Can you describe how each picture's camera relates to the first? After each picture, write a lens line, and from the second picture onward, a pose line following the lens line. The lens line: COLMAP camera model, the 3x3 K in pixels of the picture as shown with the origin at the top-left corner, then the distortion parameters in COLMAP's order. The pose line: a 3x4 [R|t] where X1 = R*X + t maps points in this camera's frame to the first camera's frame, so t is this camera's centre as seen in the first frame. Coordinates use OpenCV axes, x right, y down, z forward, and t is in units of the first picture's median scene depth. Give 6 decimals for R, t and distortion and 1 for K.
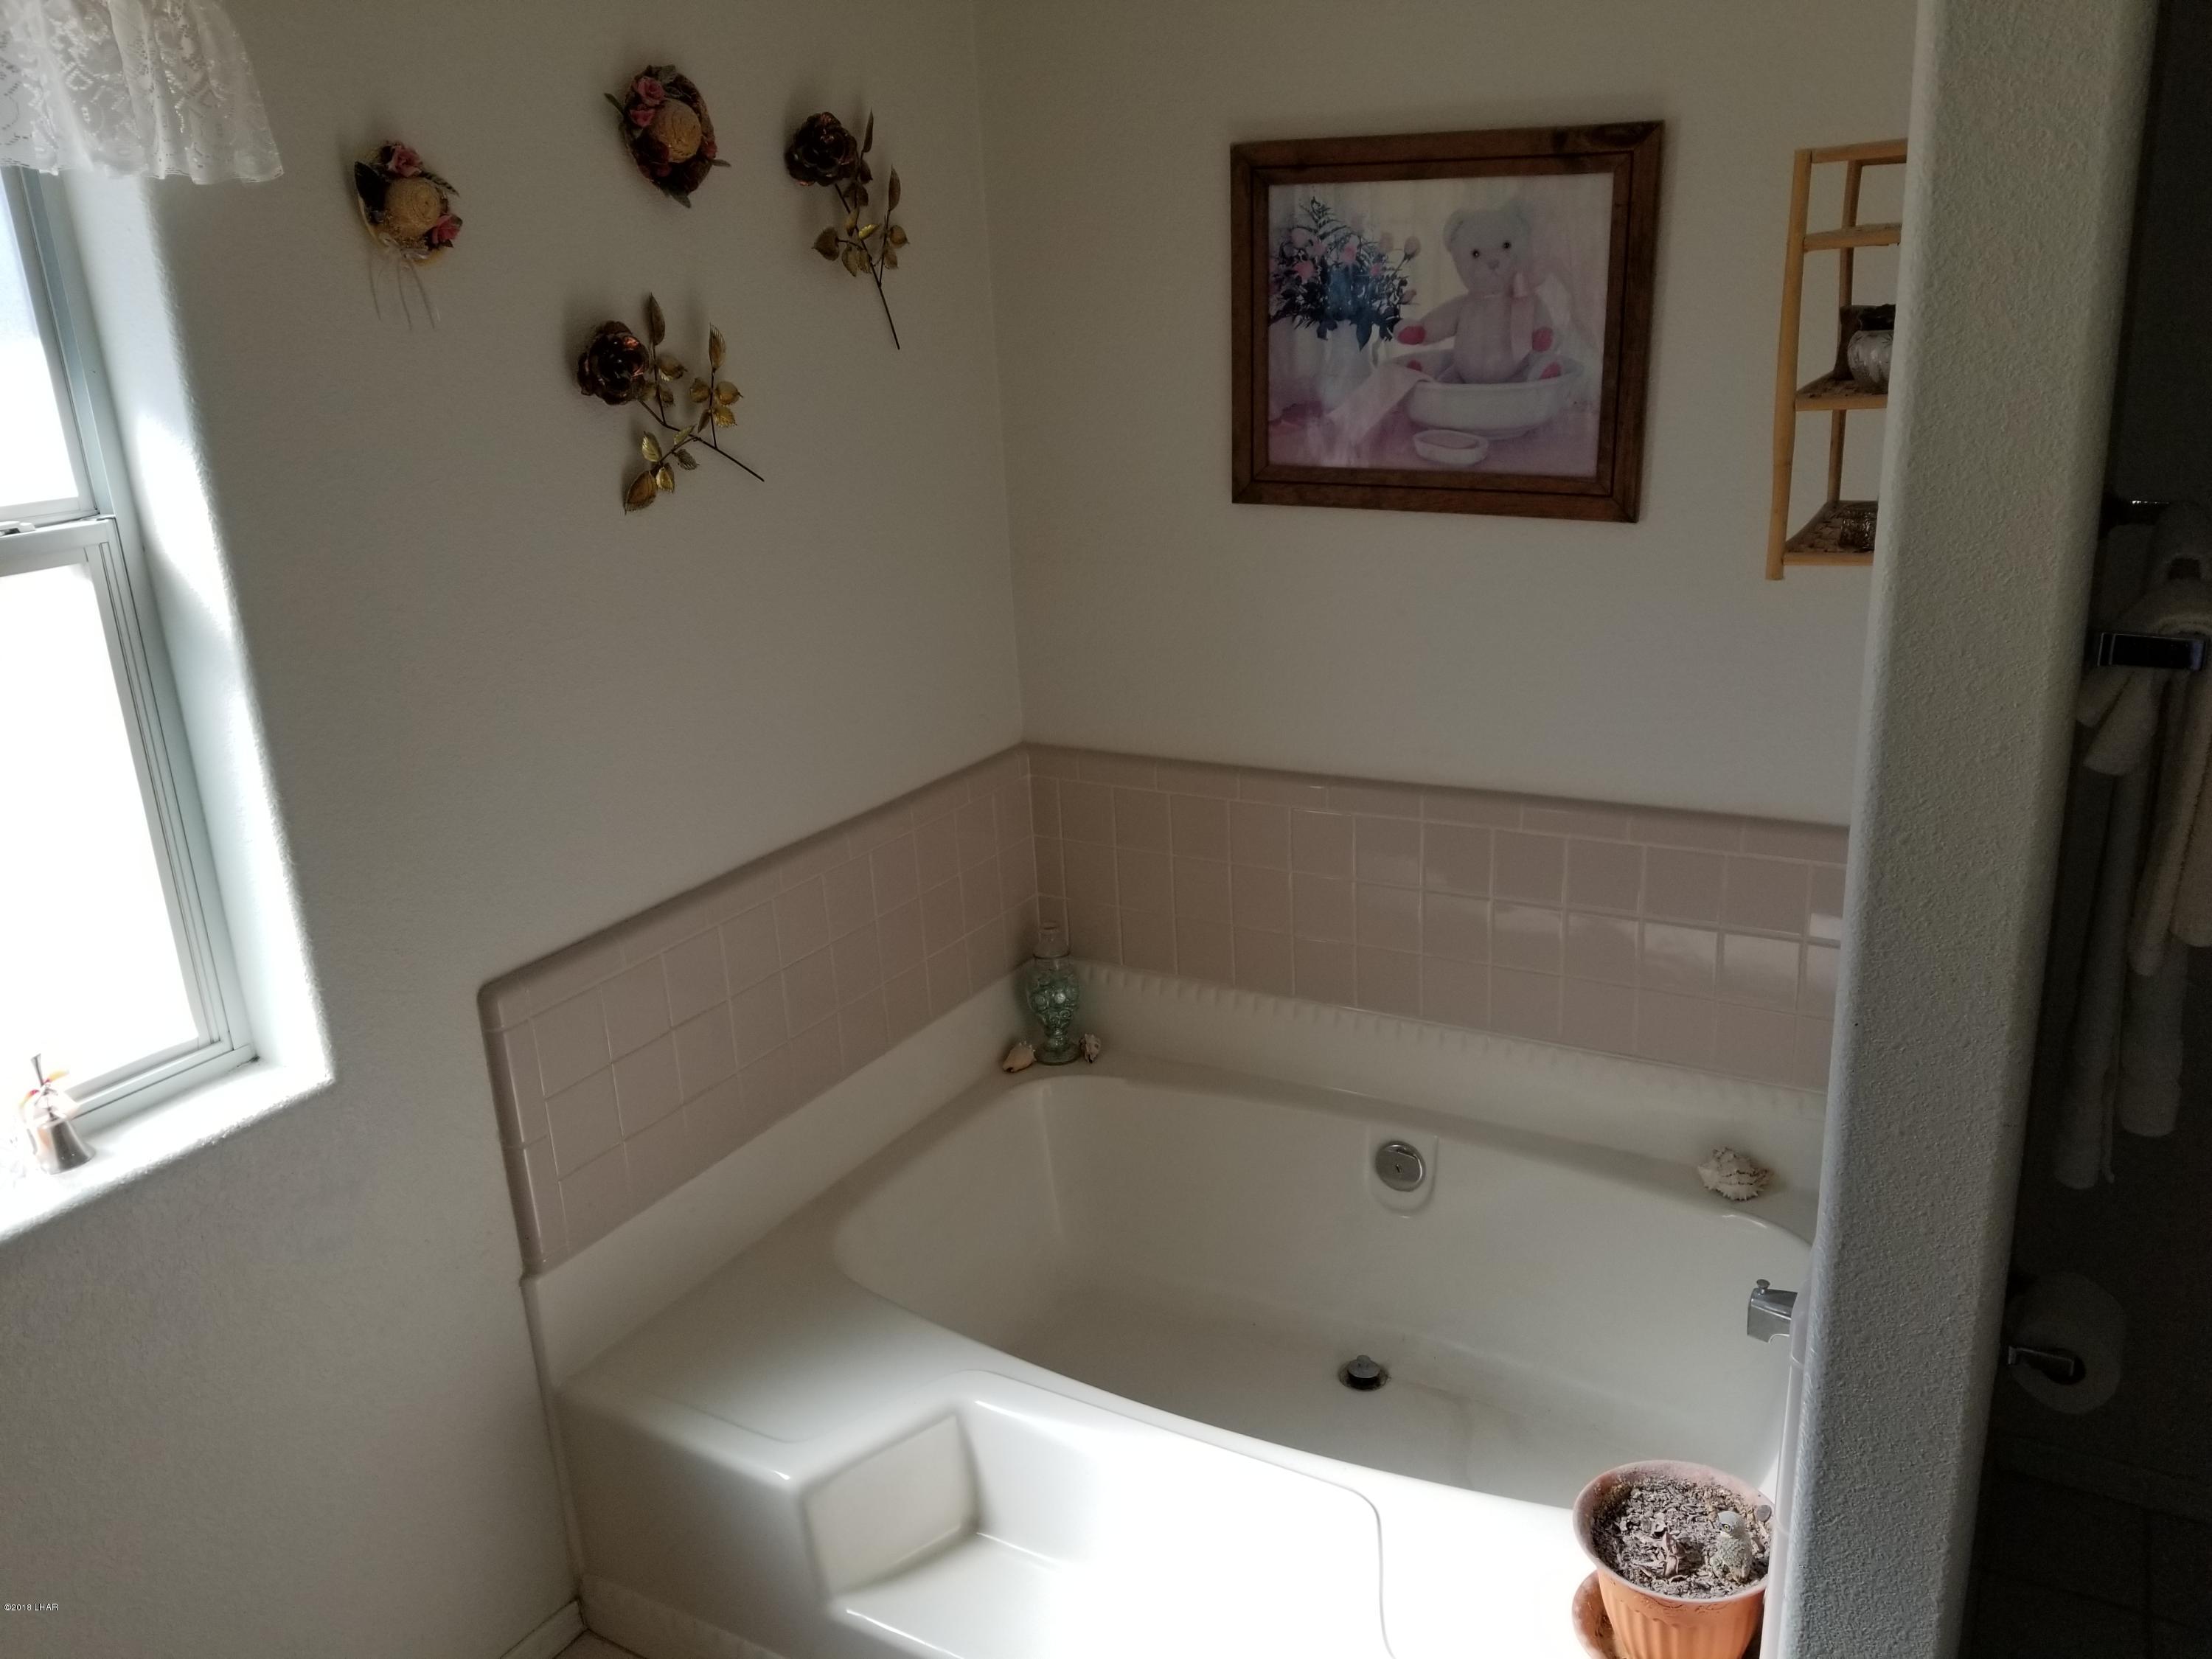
lens RADIAL K [[1739.0, 0, 1093.9], [0, 1739.0, 830.9], [0, 0, 1]] dist [0.047615, -0.076969]
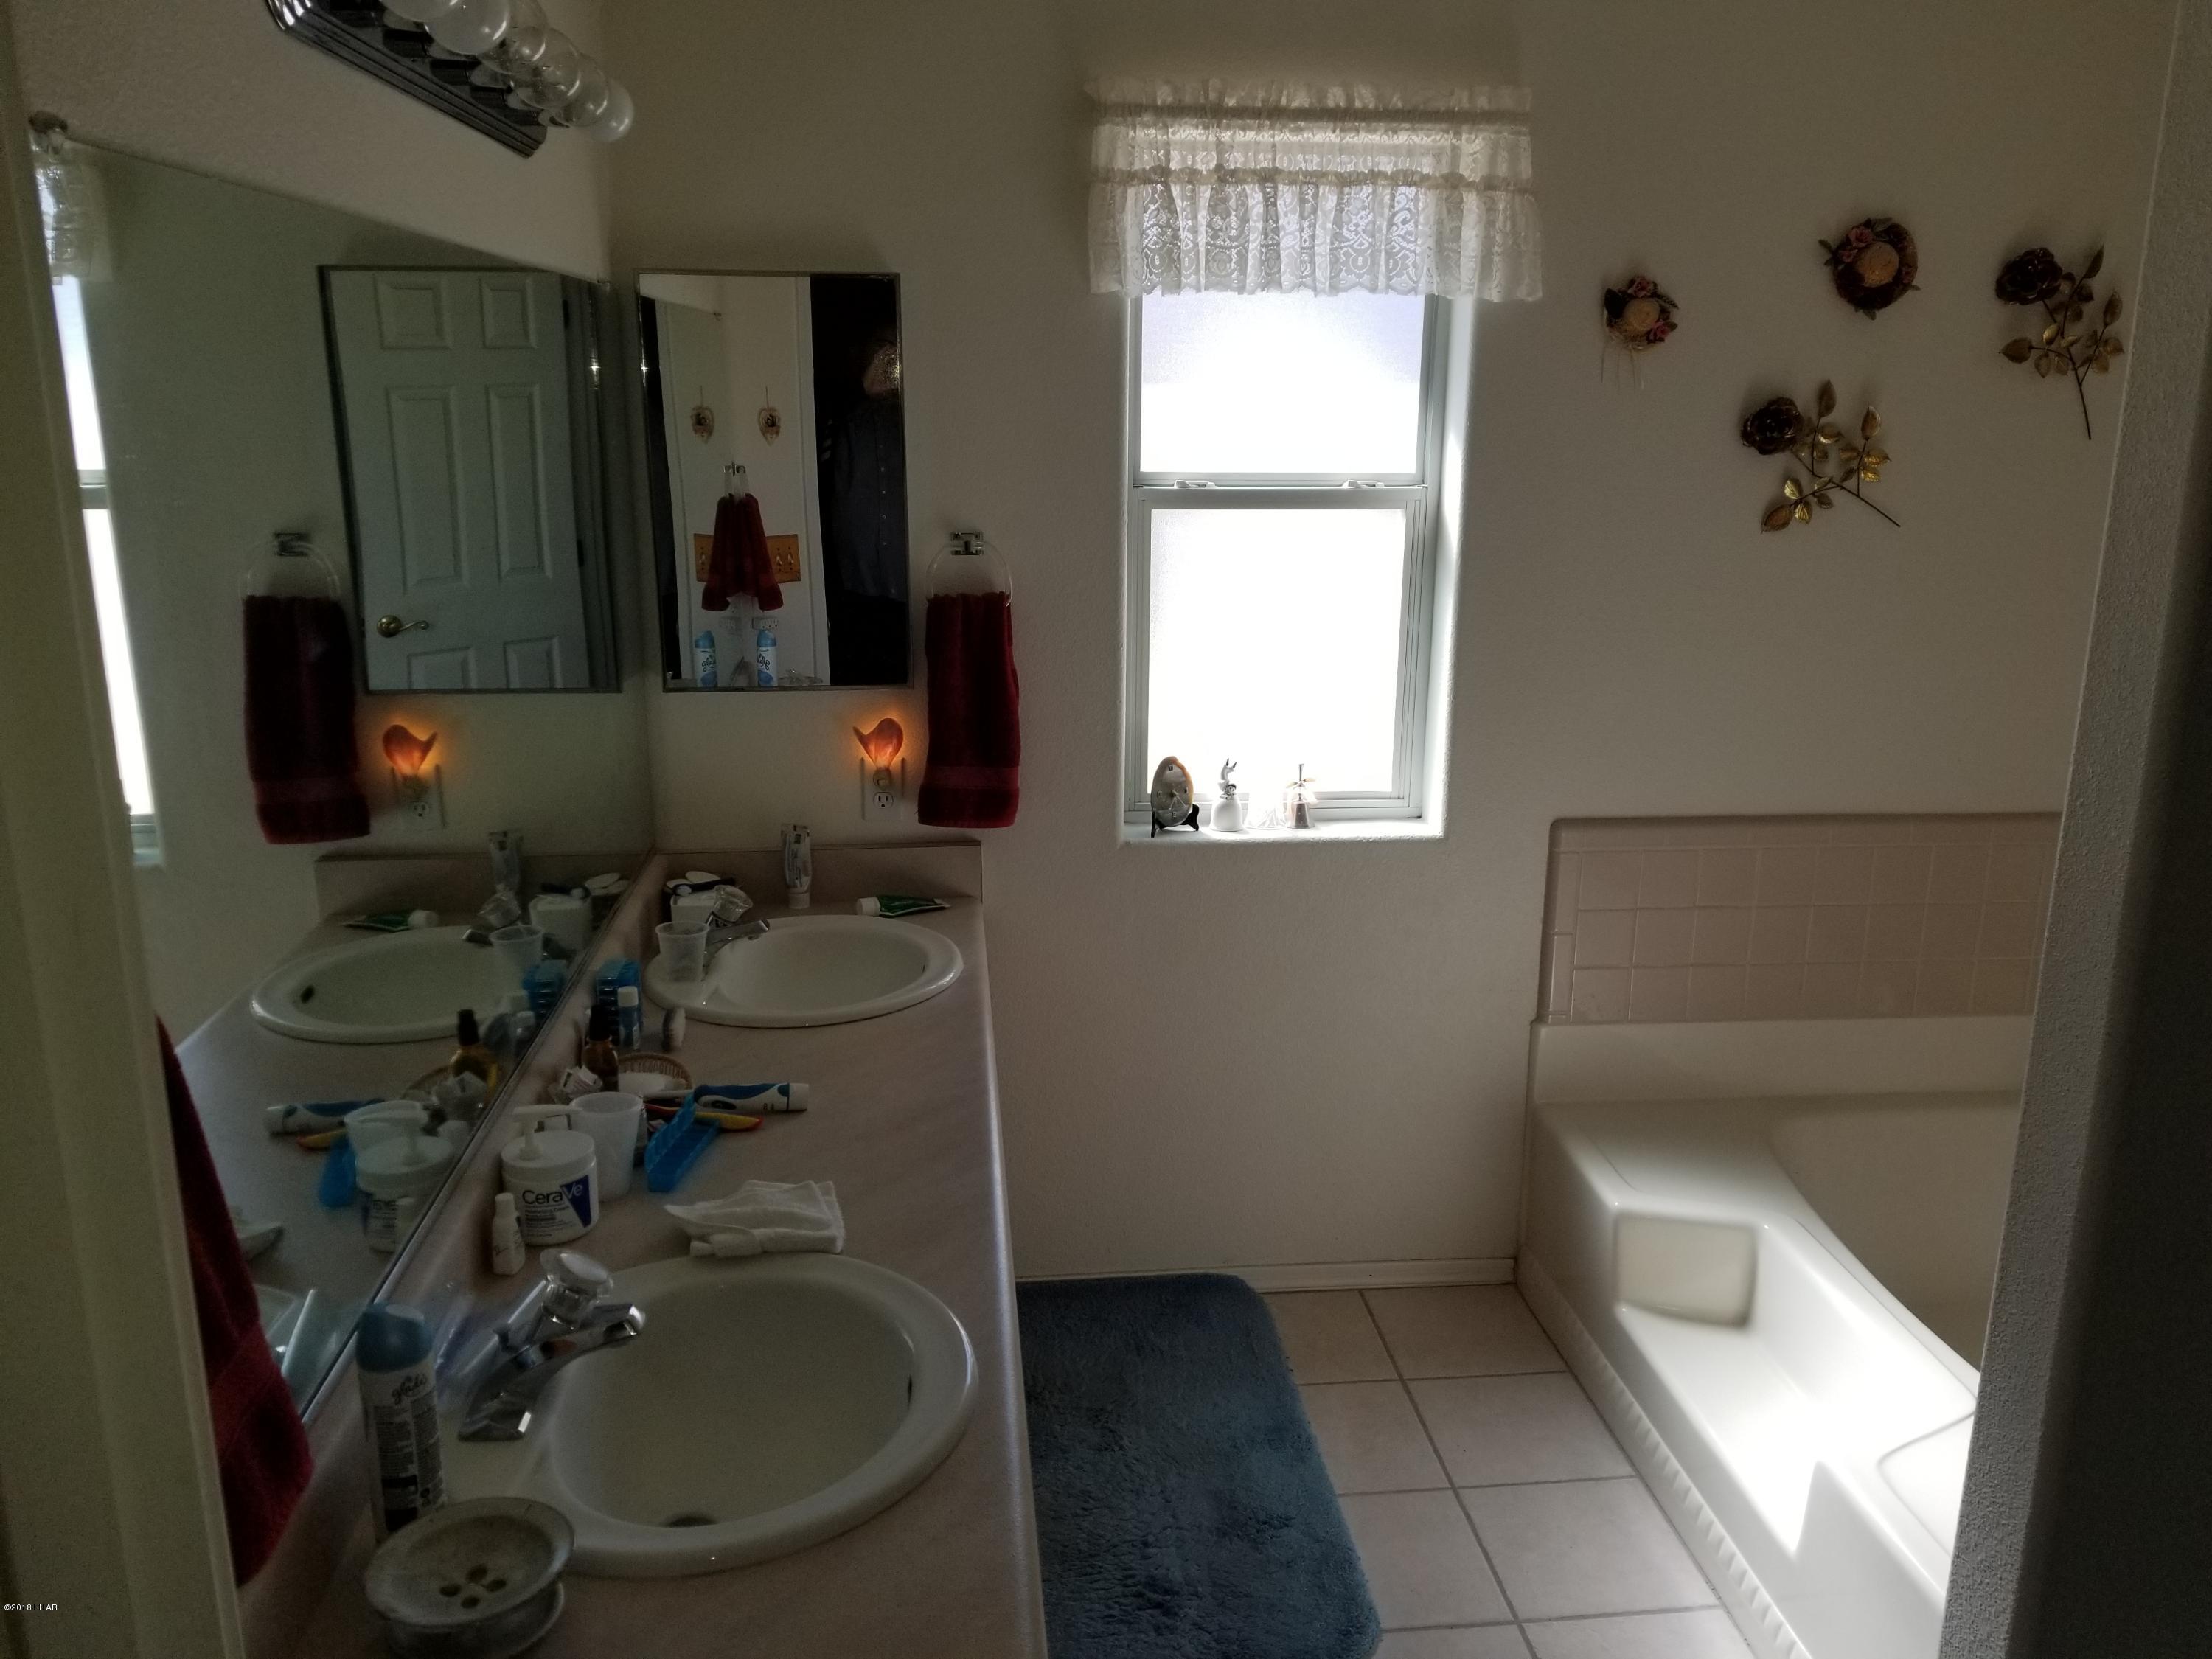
lens RADIAL K [[1739.0, 0, 1102.8], [0, 1739.0, 834.0], [0, 0, 1]] dist [0.047615, -0.076969]
pose [[0.573093, 0.257112, -0.778112, 0.610712], [-0.288985, 0.951916, 0.101700, 0.060718], [0.766845, 0.166579, 0.619838, -0.244085]]
